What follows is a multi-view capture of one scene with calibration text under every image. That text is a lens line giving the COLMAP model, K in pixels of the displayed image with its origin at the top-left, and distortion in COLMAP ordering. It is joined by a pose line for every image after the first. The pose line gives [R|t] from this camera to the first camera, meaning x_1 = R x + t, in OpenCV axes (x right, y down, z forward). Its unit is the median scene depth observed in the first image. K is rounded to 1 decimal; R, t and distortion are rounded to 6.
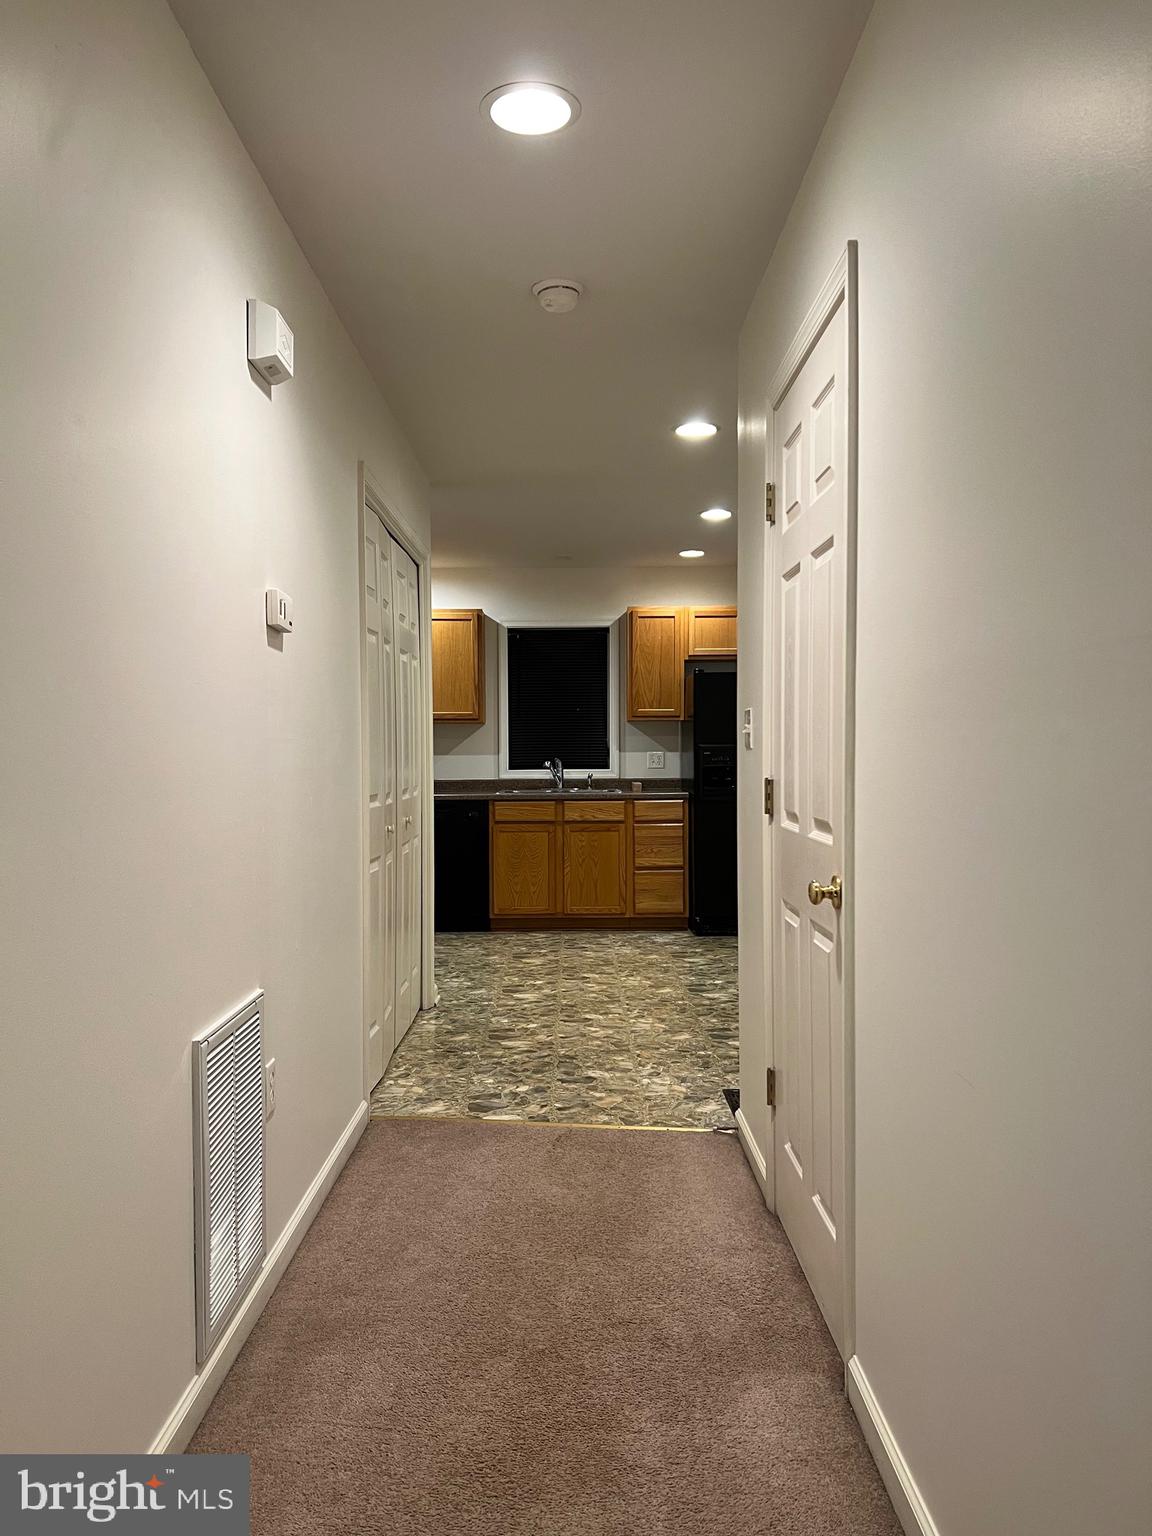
lens RADIAL K [[1155.8, 0, 619.5], [0, 1155.8, 780.5], [0, 0, 1]] dist [0.076115, -0.006047]
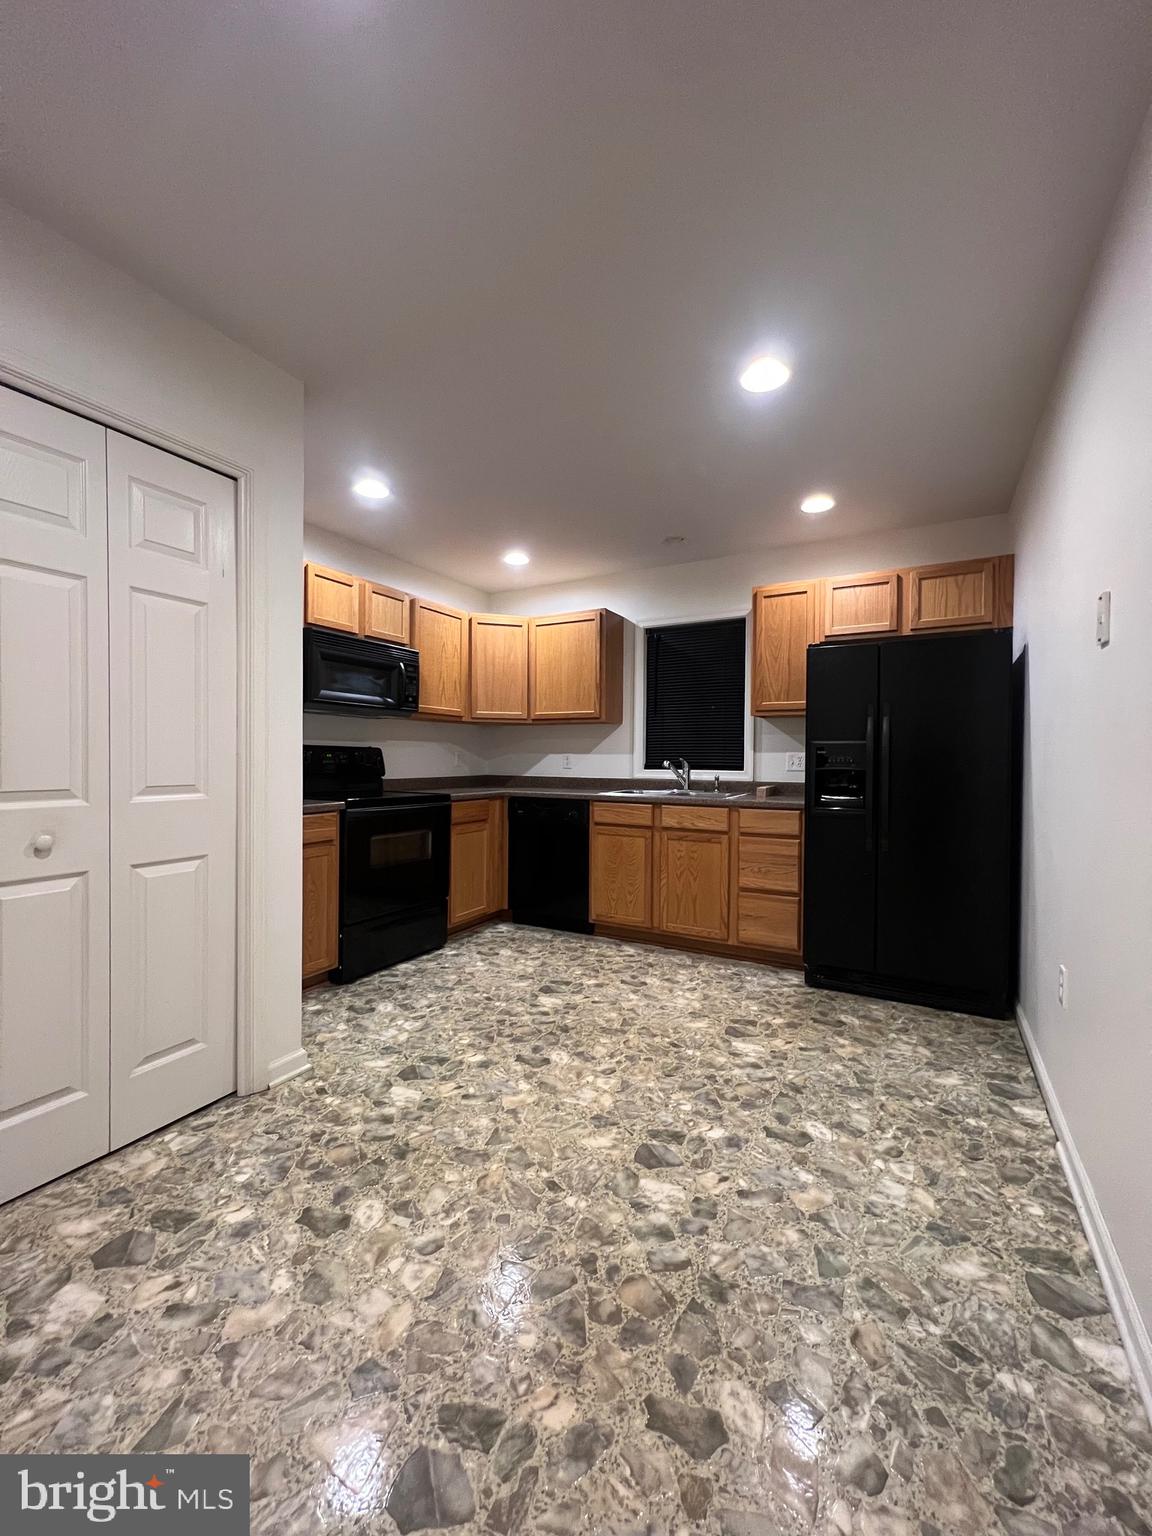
lens RADIAL K [[613.0, 0, 579.5], [0, 613.0, 764.6], [0, 0, 1]] dist [0.000604, -0.000192]
pose [[0.850548, 0.015494, -0.525669, 0.141464], [-0.025604, 0.999601, -0.011964, -0.005858], [0.525274, 0.023635, 0.850605, 0.533863]]
